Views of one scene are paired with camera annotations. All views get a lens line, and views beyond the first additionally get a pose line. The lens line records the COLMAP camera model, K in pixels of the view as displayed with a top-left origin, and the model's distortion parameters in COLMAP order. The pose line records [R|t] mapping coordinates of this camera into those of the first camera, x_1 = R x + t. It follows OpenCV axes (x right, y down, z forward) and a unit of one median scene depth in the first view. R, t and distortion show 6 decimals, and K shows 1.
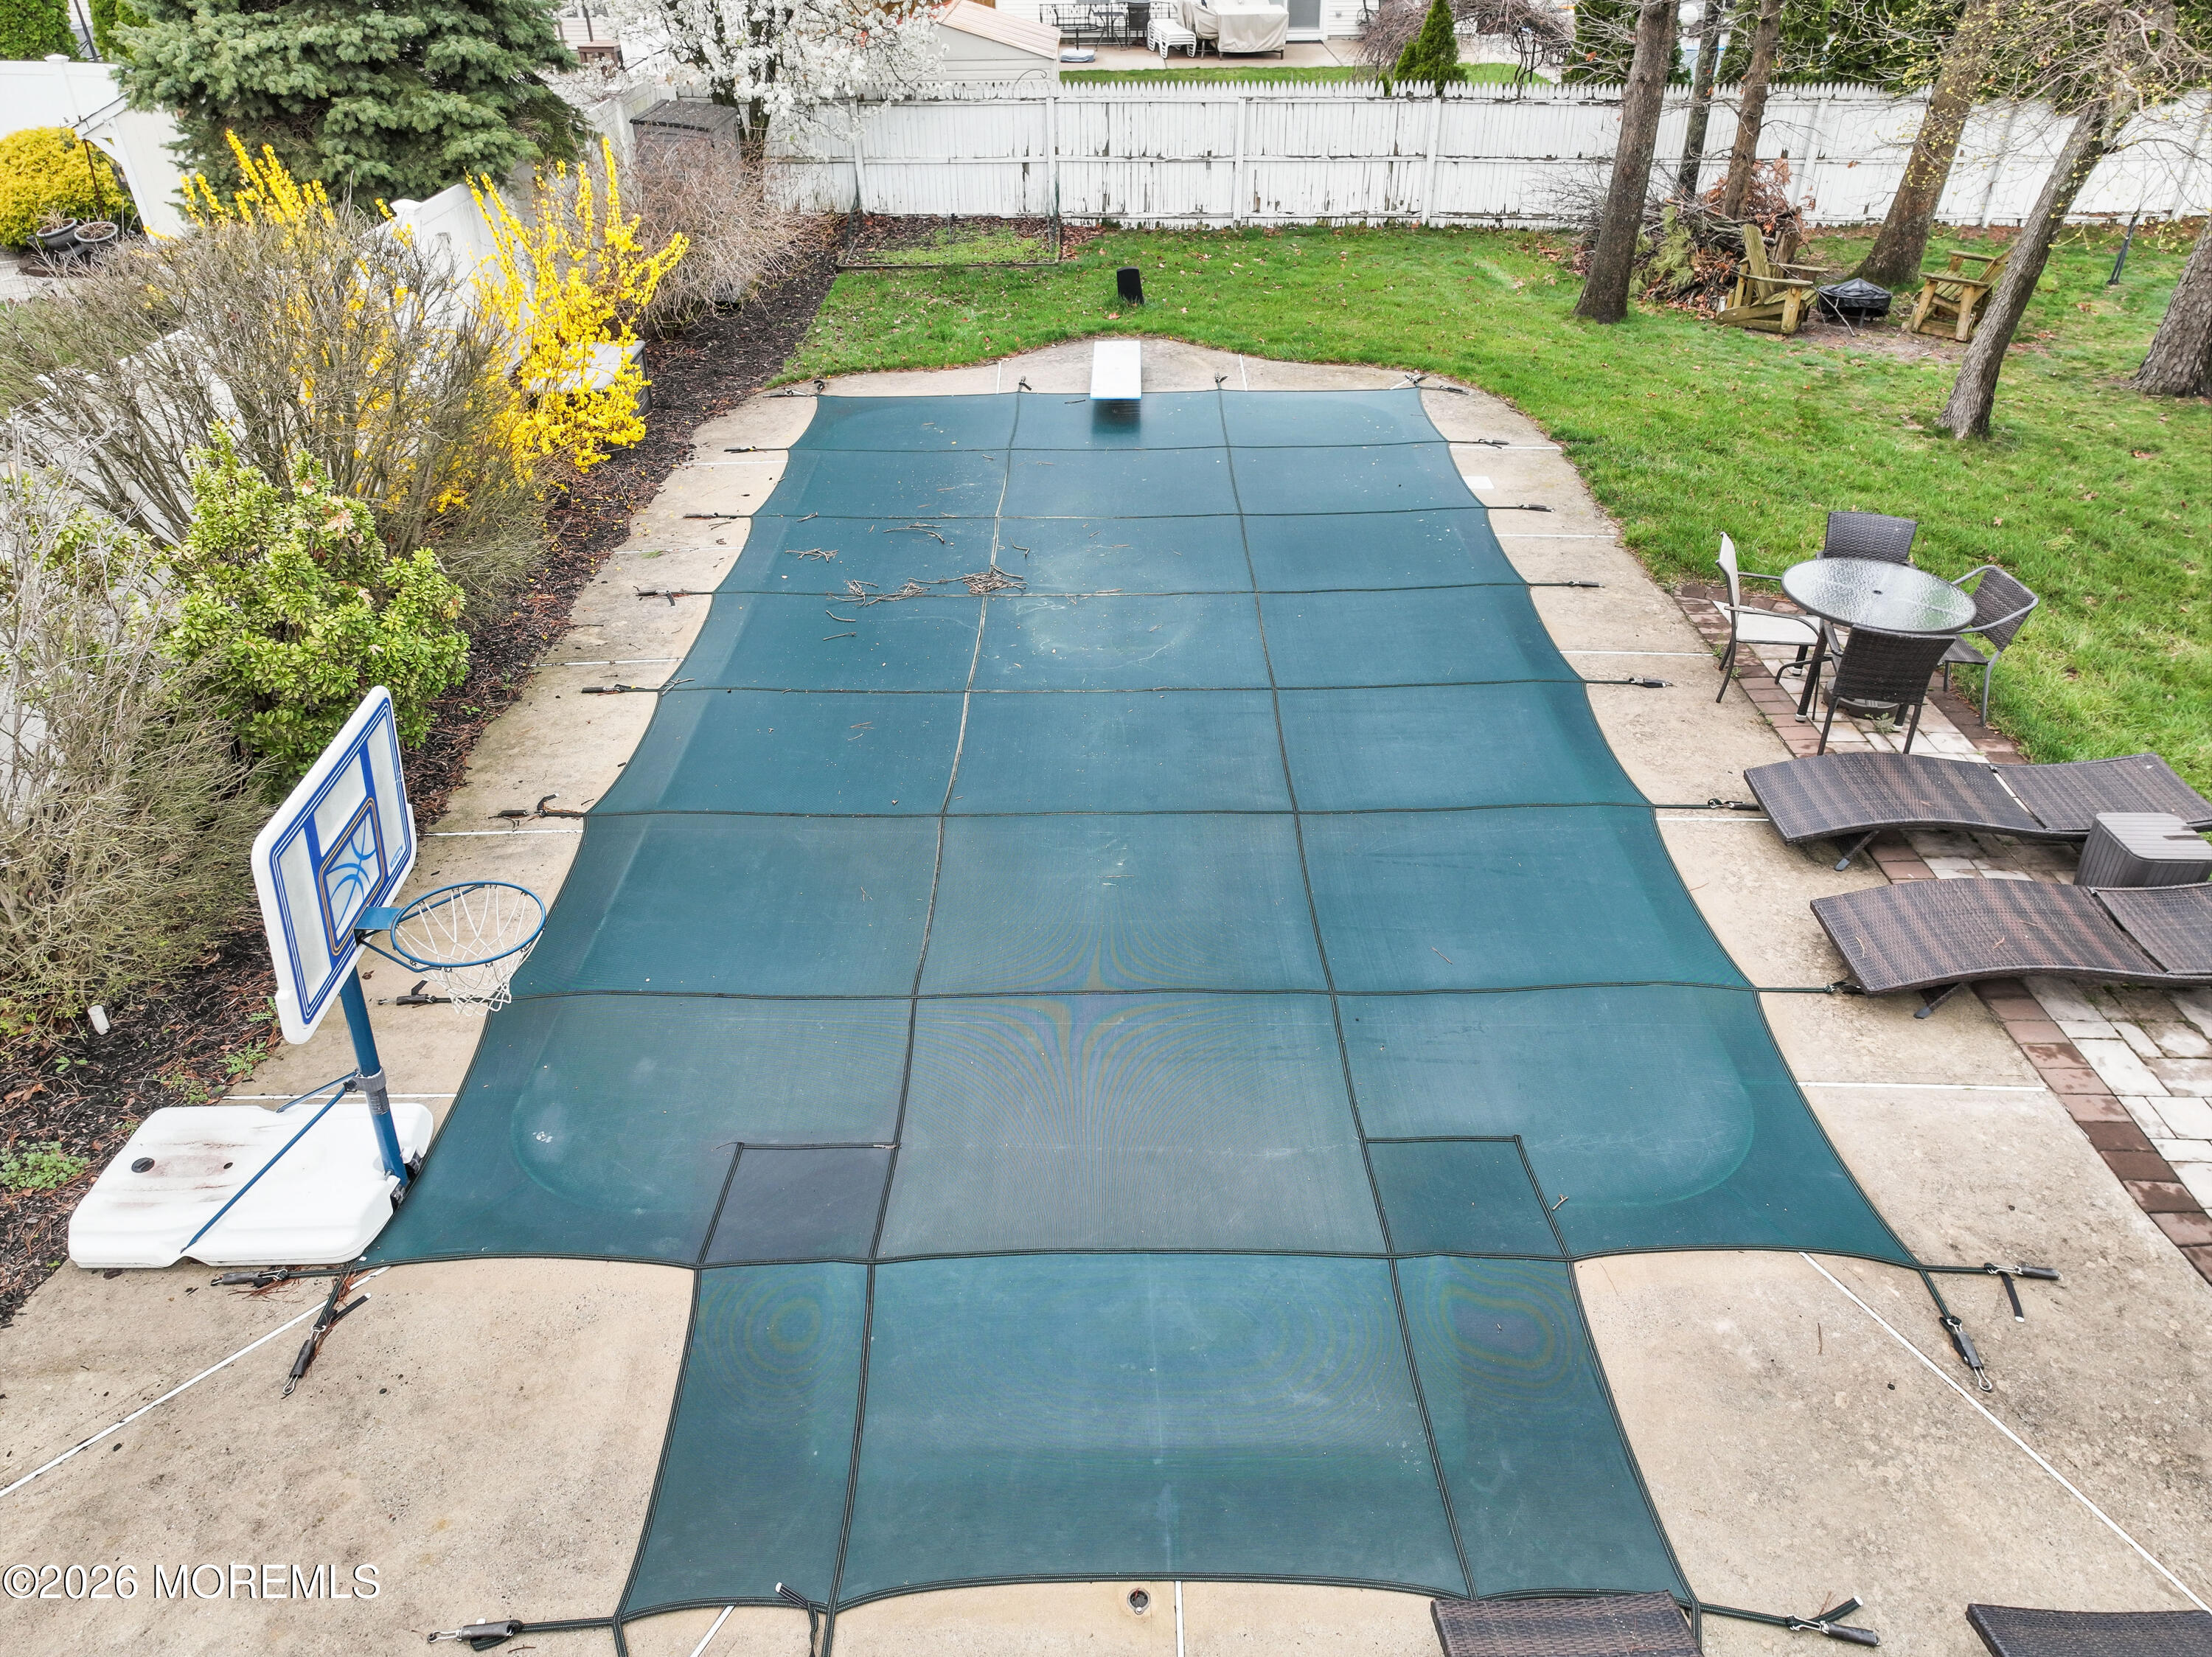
lens RADIAL K [[1555.5, 0, 1106.0], [0, 1555.5, 828.5], [0, 0, 1]] dist [0.001306, 0.001486]
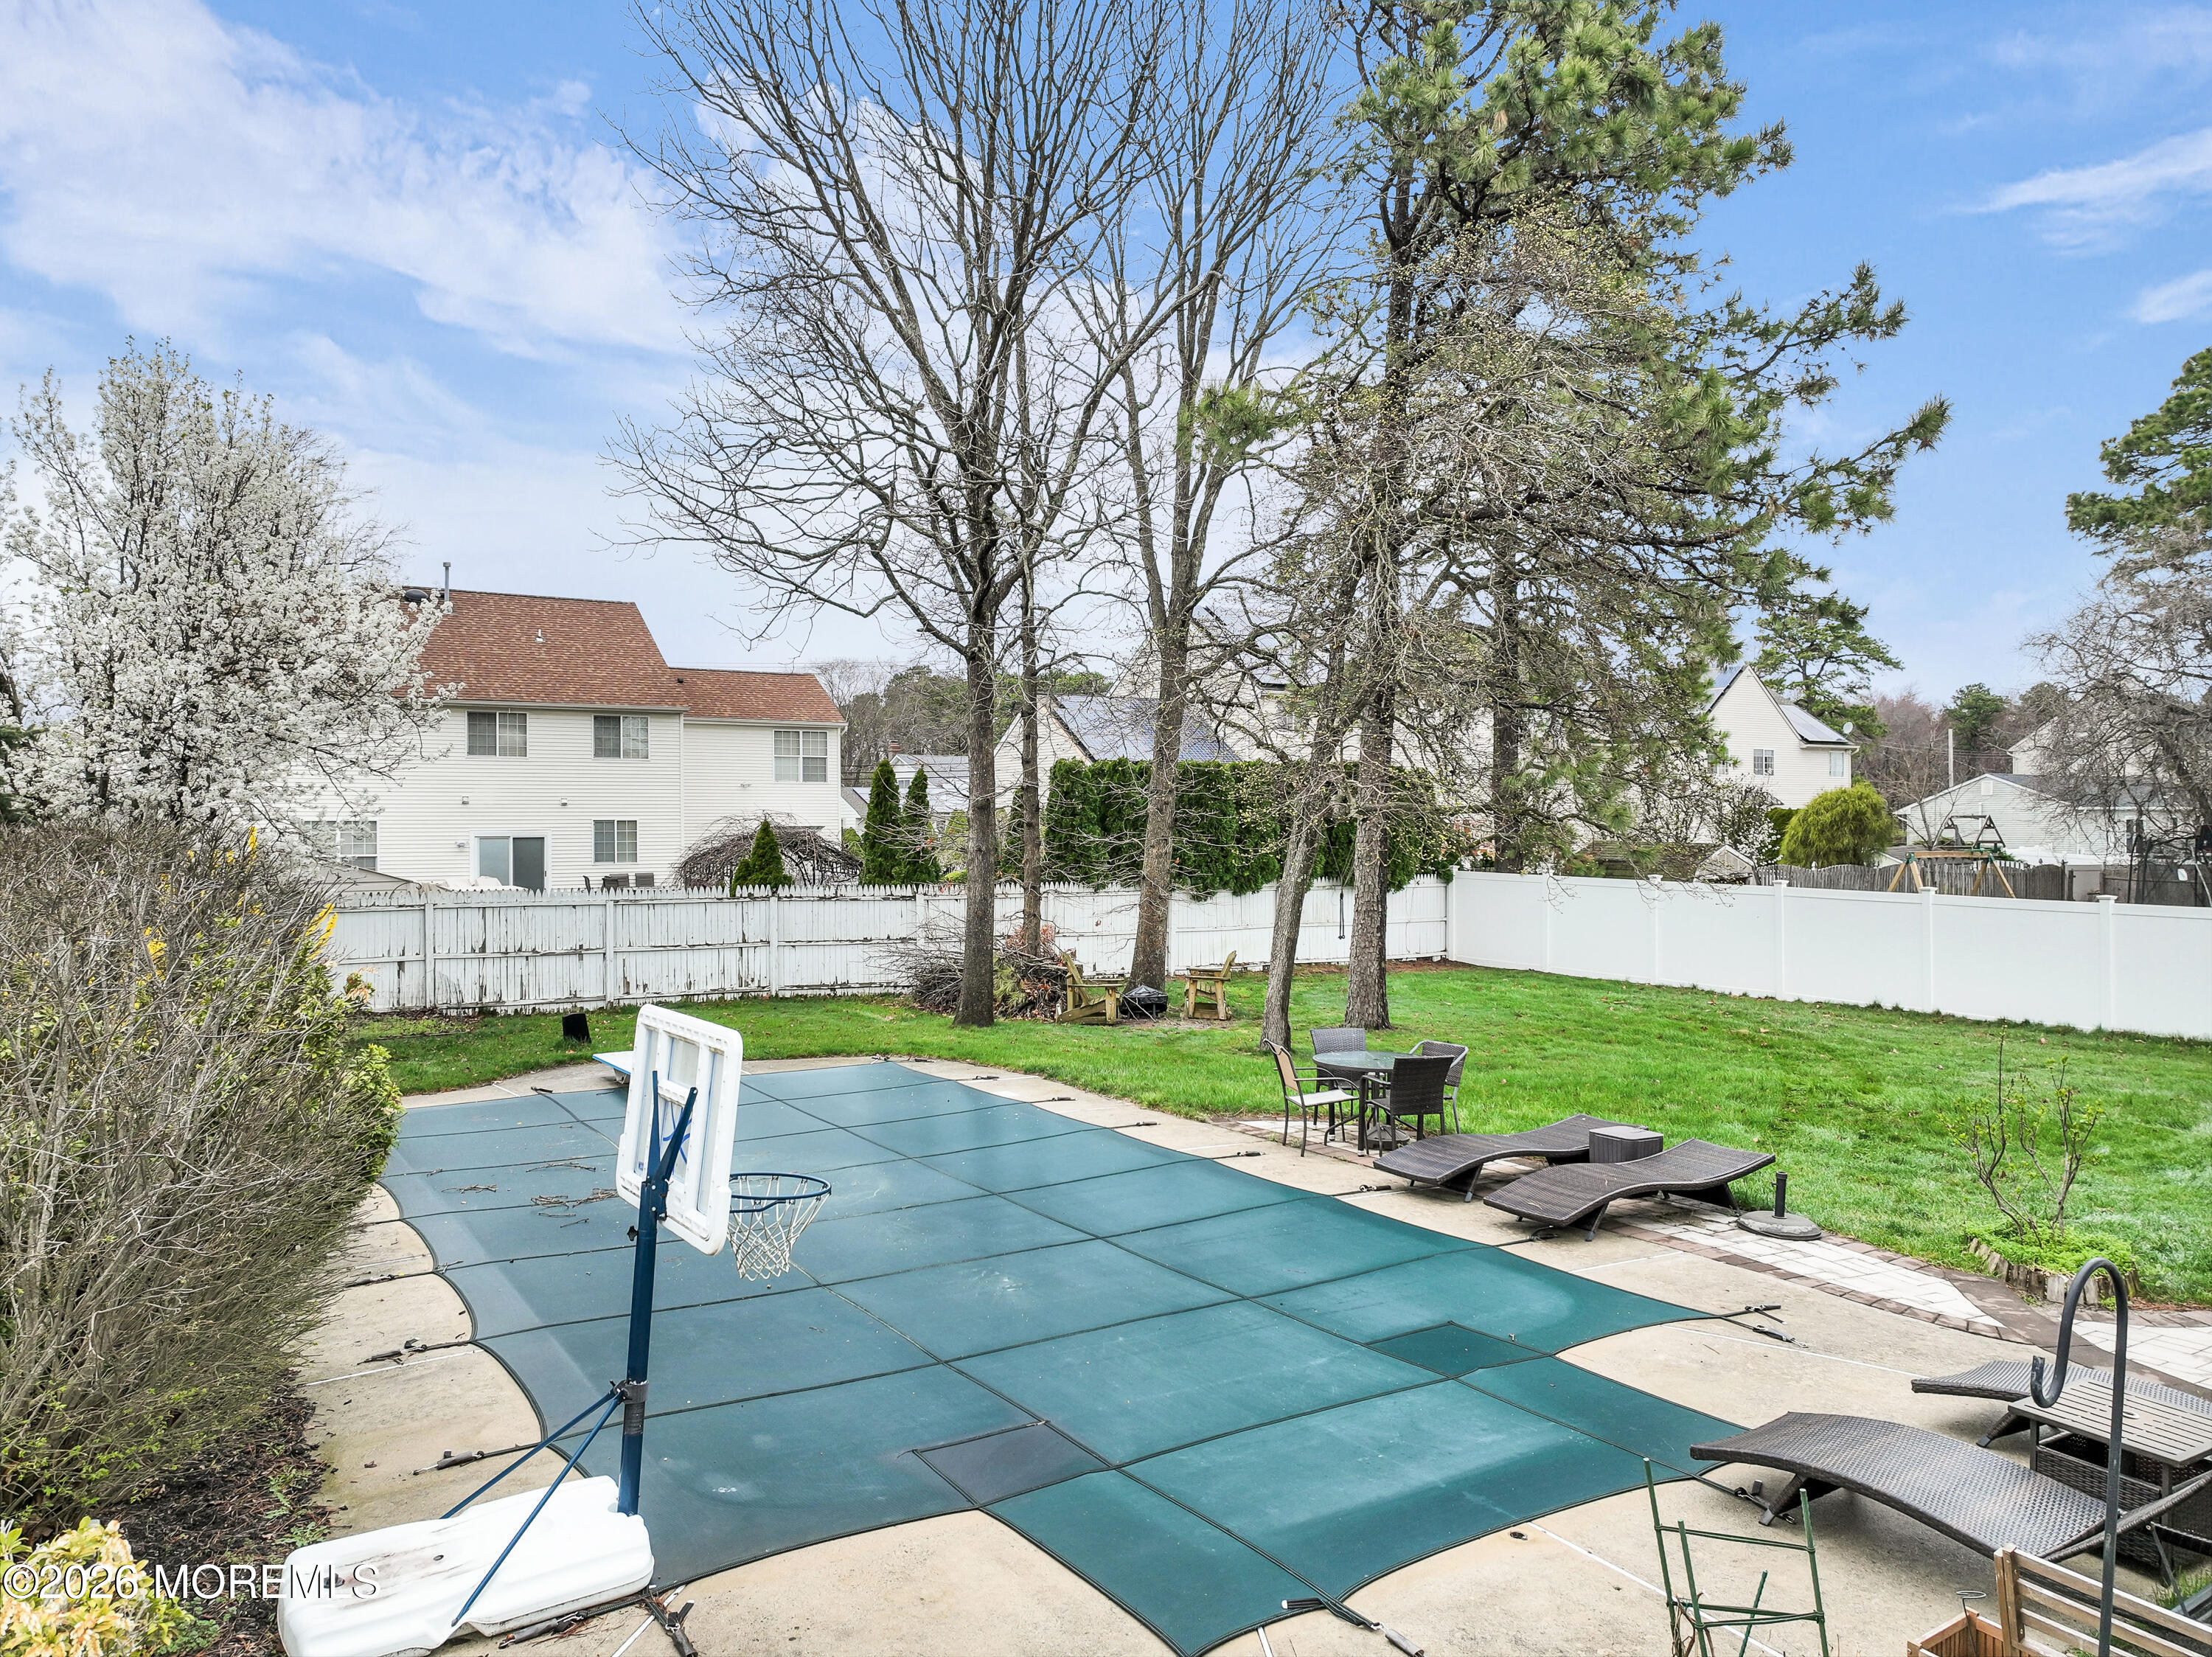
lens RADIAL K [[1555.5, 0, 1106.0], [0, 1555.5, 828.5], [0, 0, 1]] dist [0.001306, 0.001486]
pose [[0.848770, 0.004342, 0.528745, -0.521732], [0.279791, 0.844816, -0.456074, 0.277022], [-0.448673, 0.535040, 0.715839, -0.032357]]
